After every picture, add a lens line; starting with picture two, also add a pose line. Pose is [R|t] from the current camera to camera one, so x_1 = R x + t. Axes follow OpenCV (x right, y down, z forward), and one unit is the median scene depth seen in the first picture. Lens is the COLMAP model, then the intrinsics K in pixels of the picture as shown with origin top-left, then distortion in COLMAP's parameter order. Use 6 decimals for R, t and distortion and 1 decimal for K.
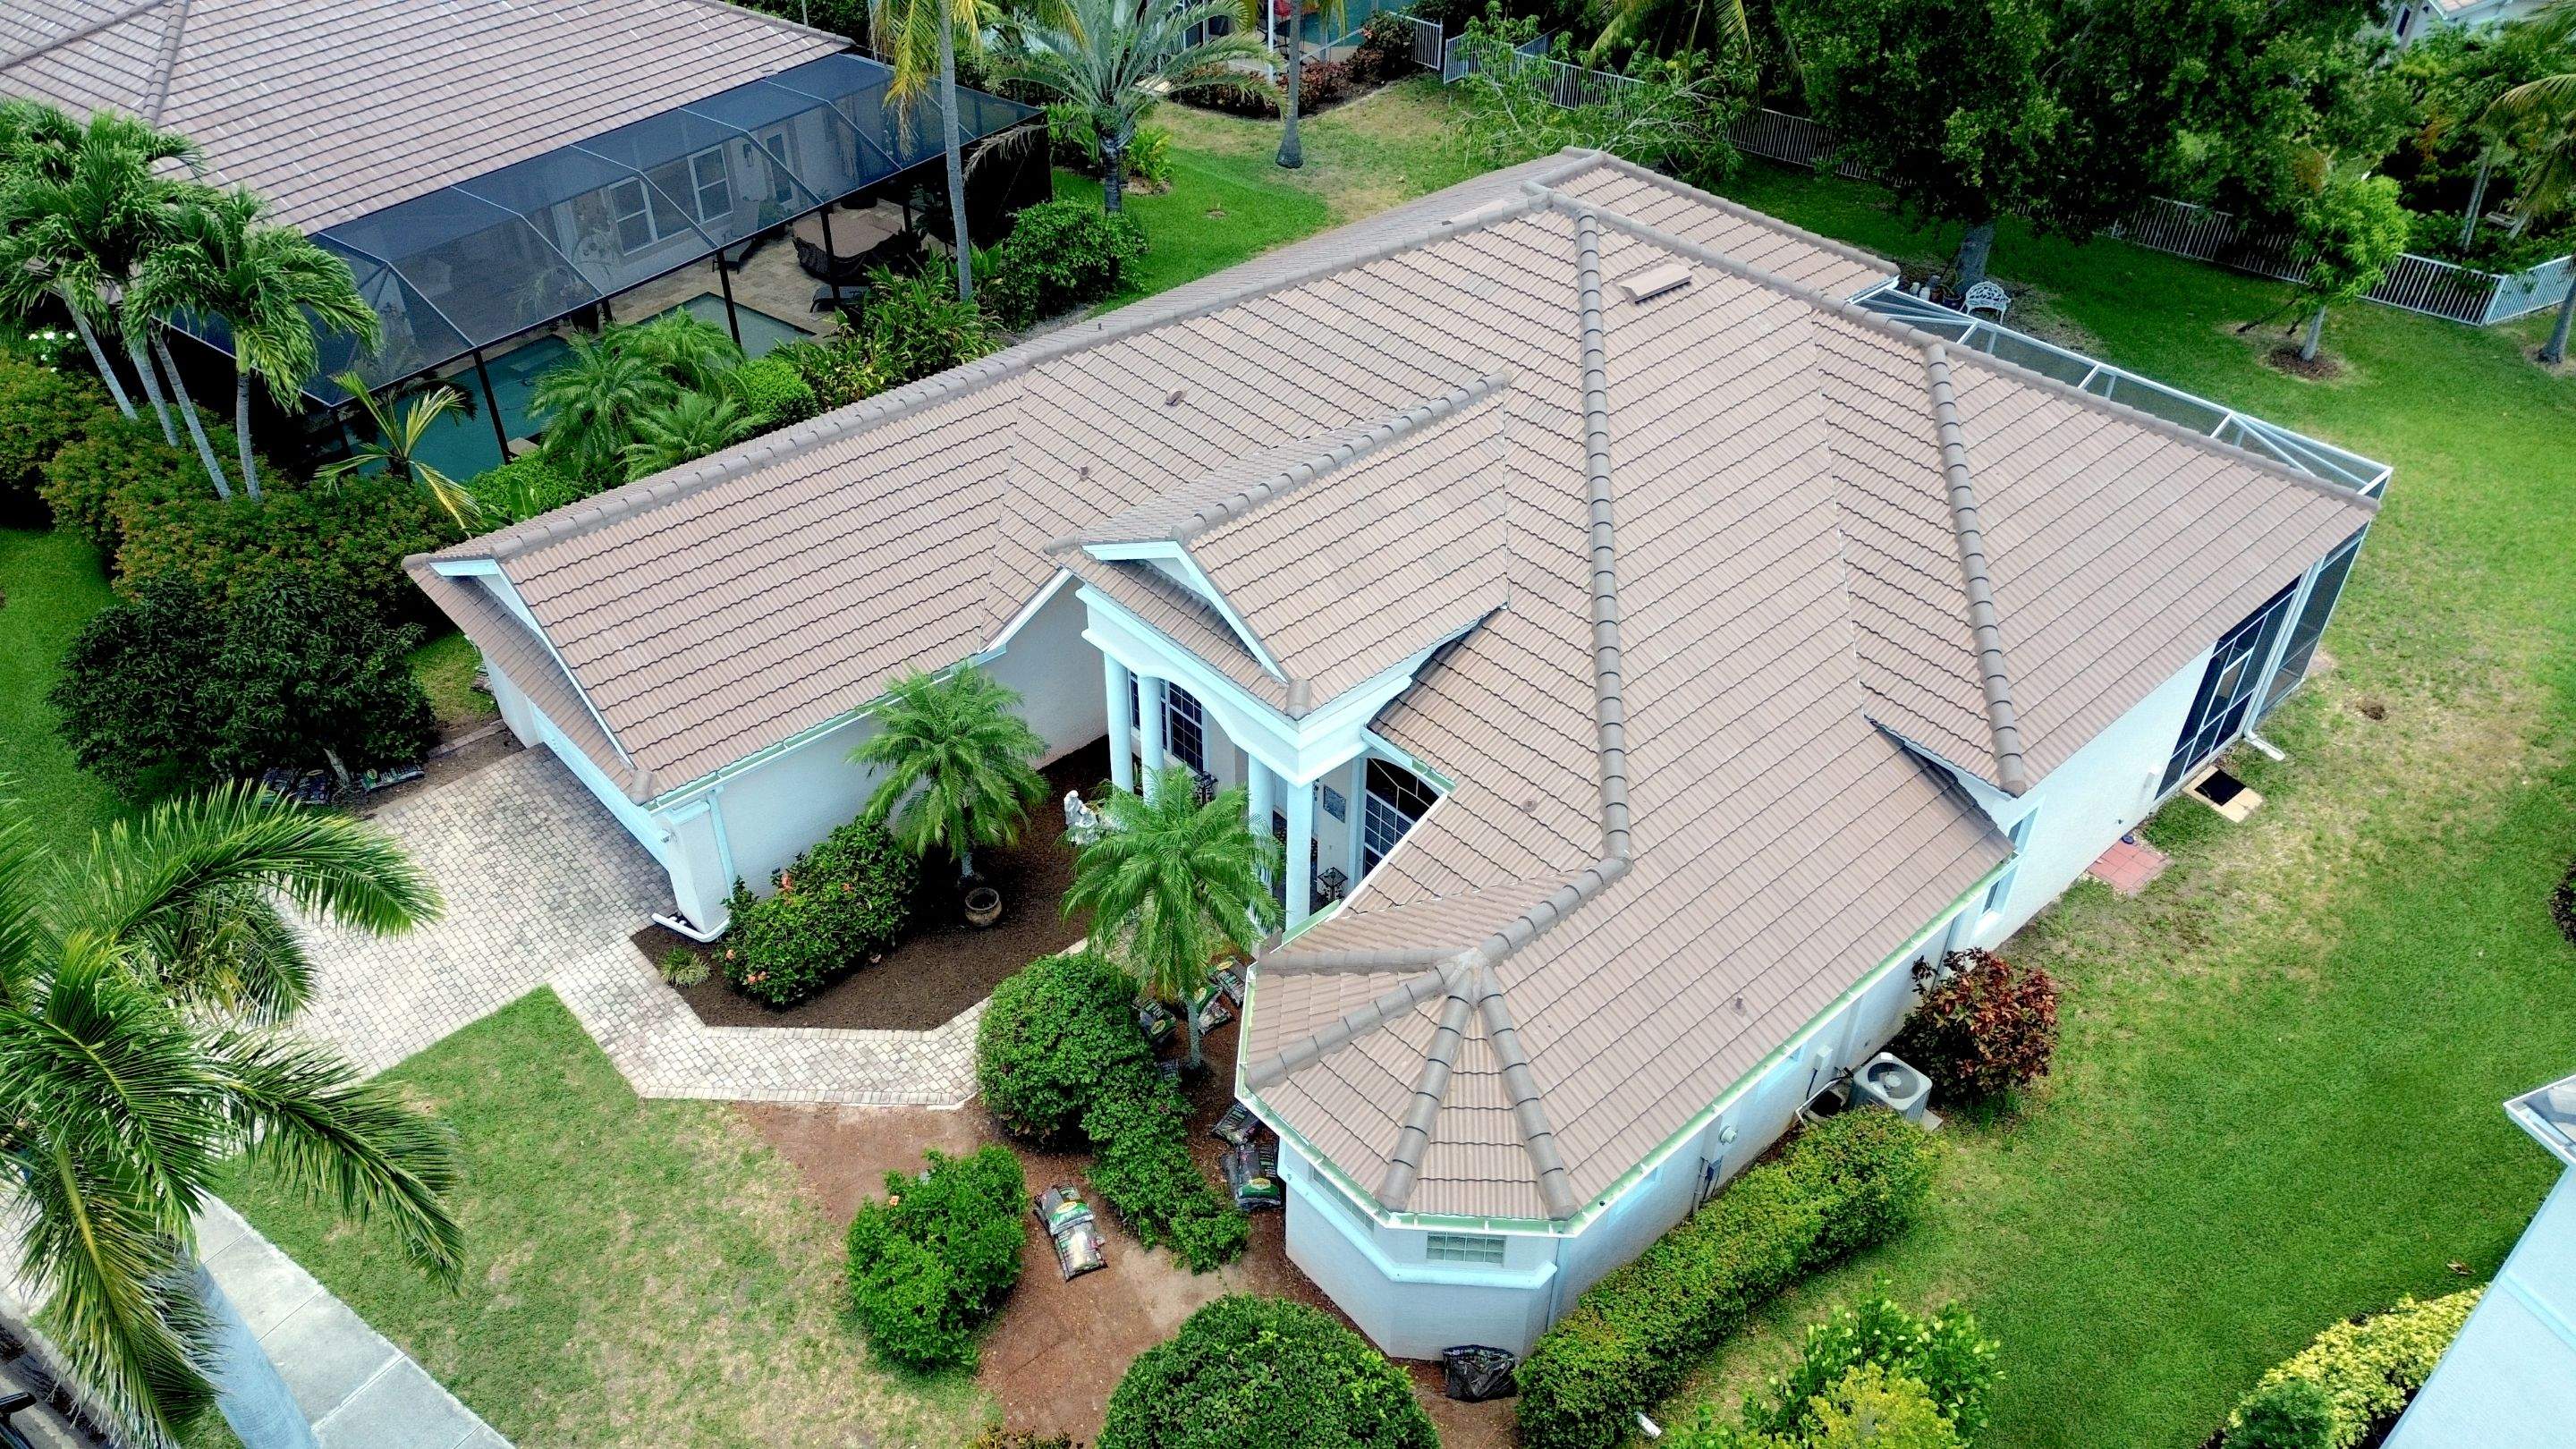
lens RADIAL K [[1828.5, 0, 1288.0], [0, 1828.5, 724.5], [0, 0, 1]] dist [0.062087, -0.061043]
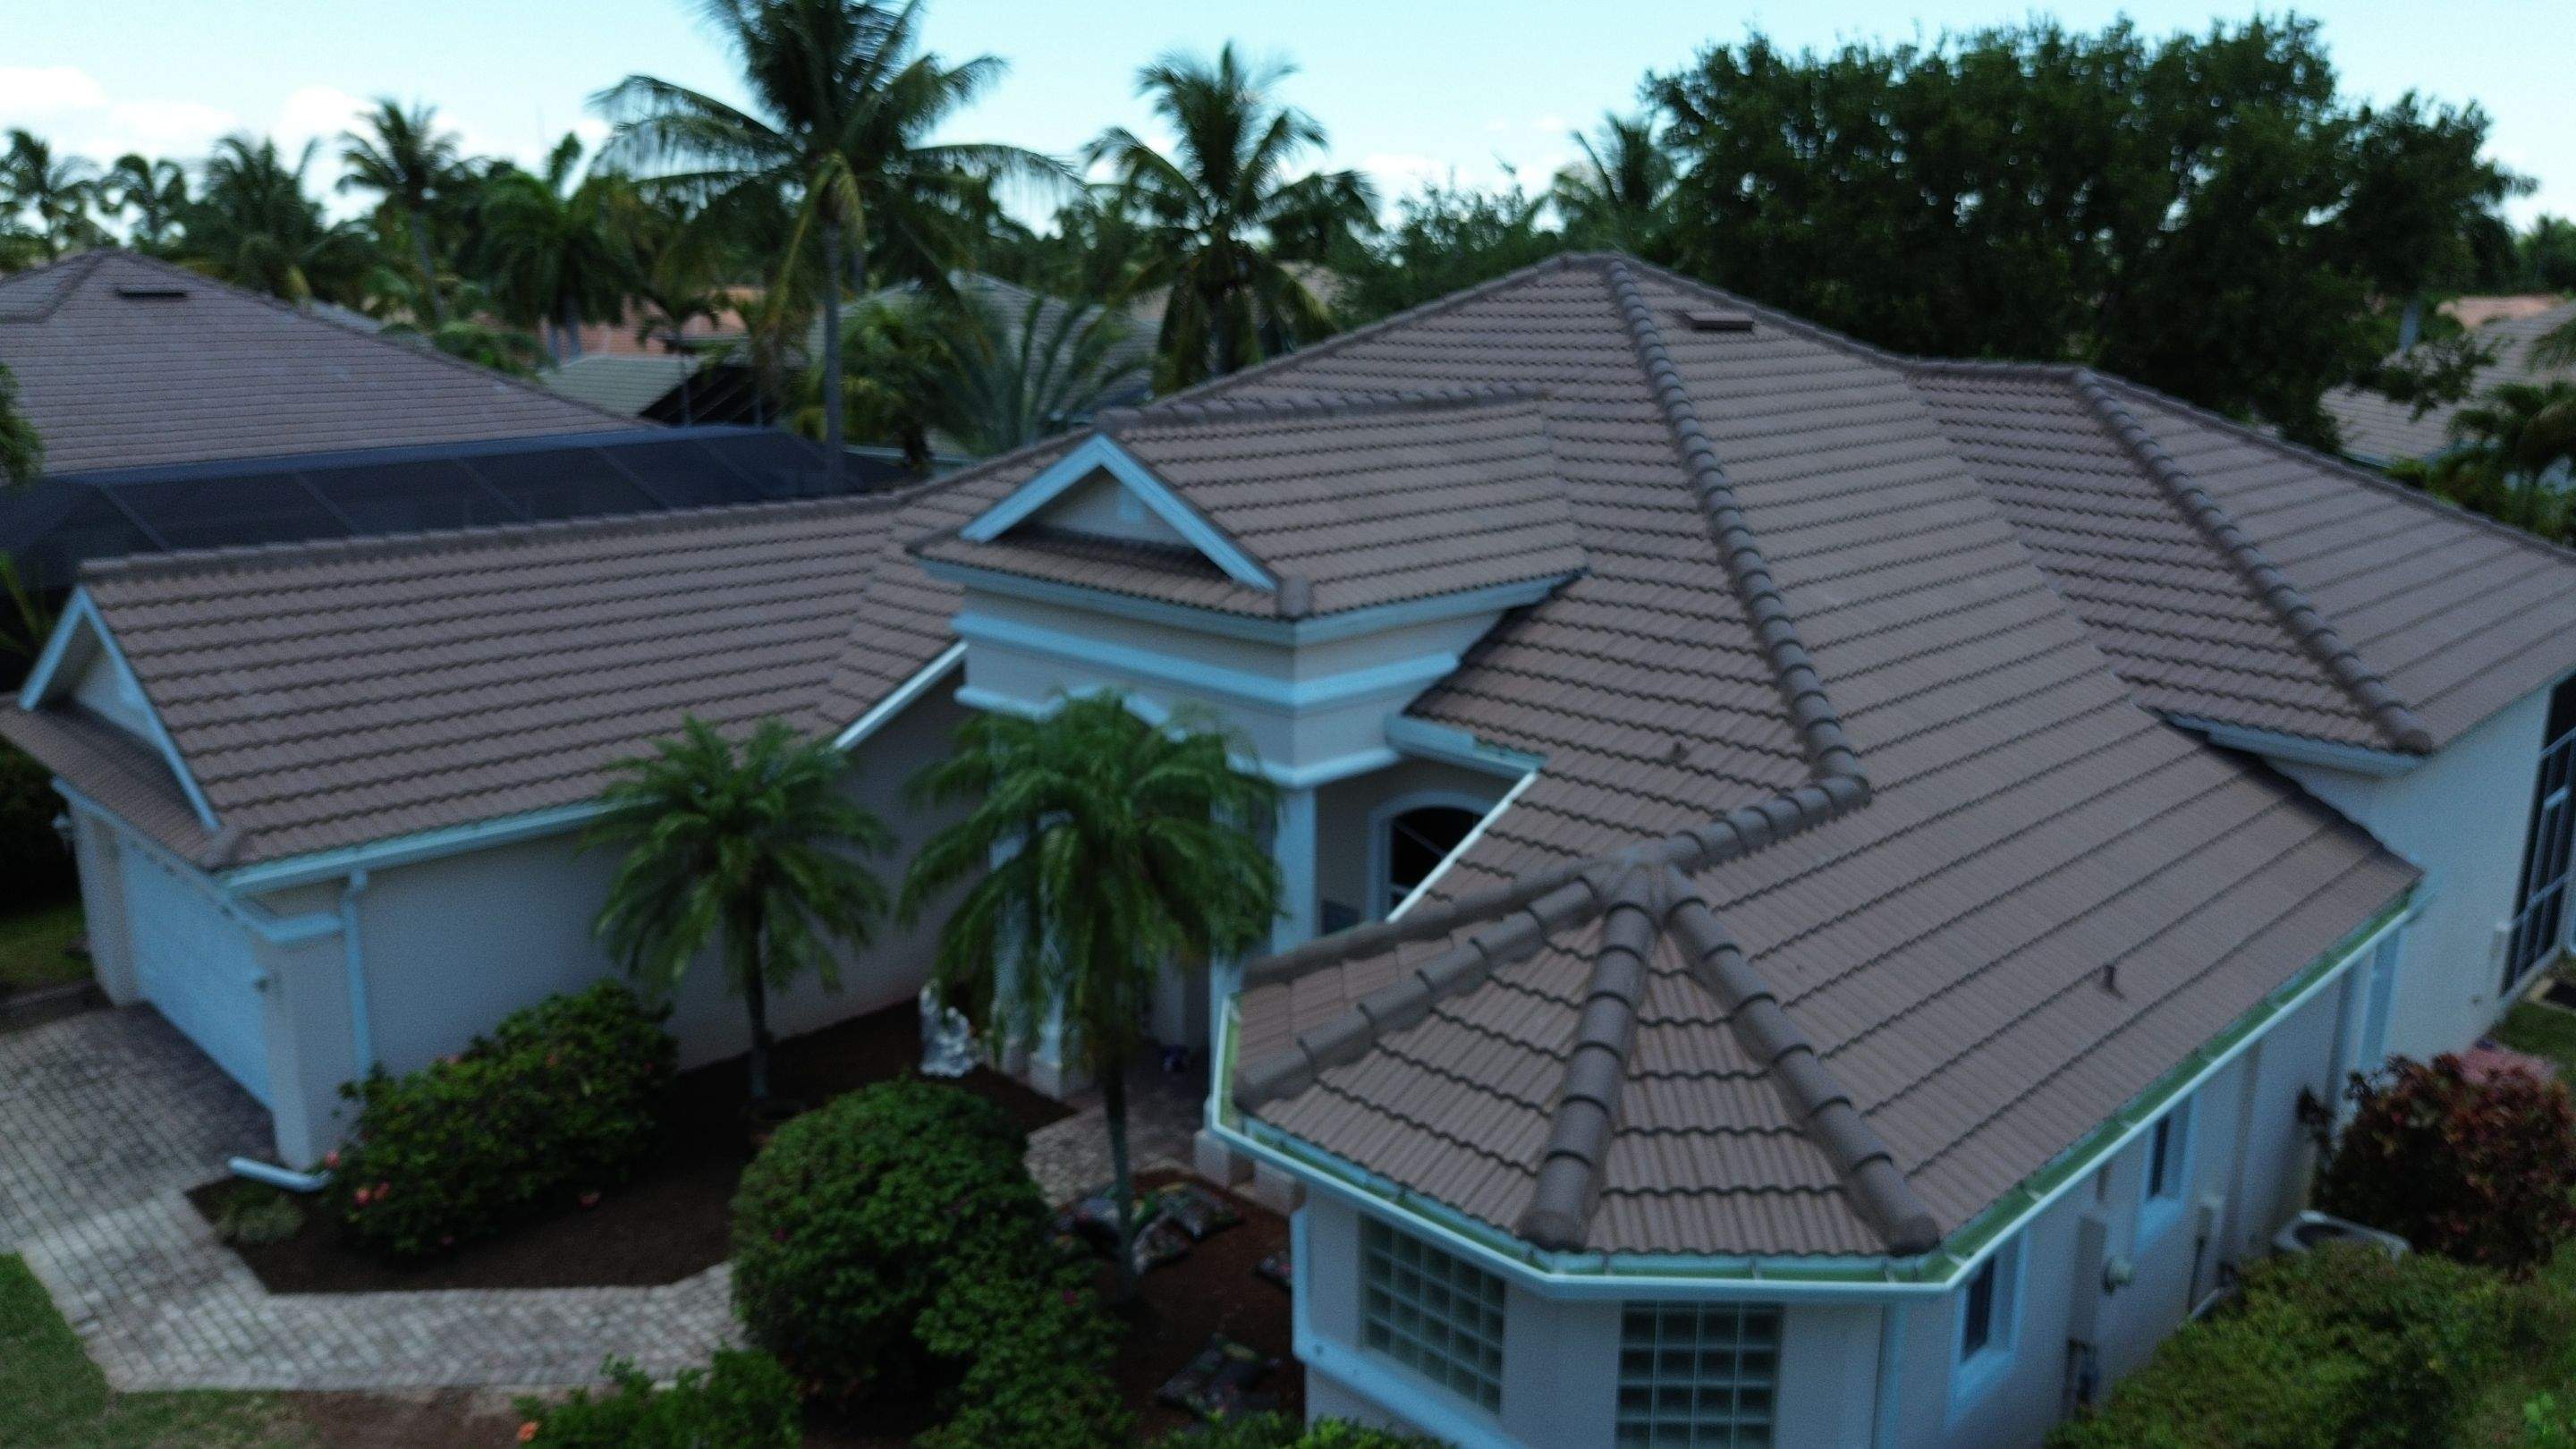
lens RADIAL K [[1855.4, 0, 1288.0], [0, 1855.4, 724.5], [0, 0, 1]] dist [0.039554, -0.047401]
pose [[0.998468, -0.014113, 0.053501, -0.027707], [0.034785, 0.912059, -0.408581, 0.250702], [-0.043030, 0.409816, 0.911153, 0.380258]]
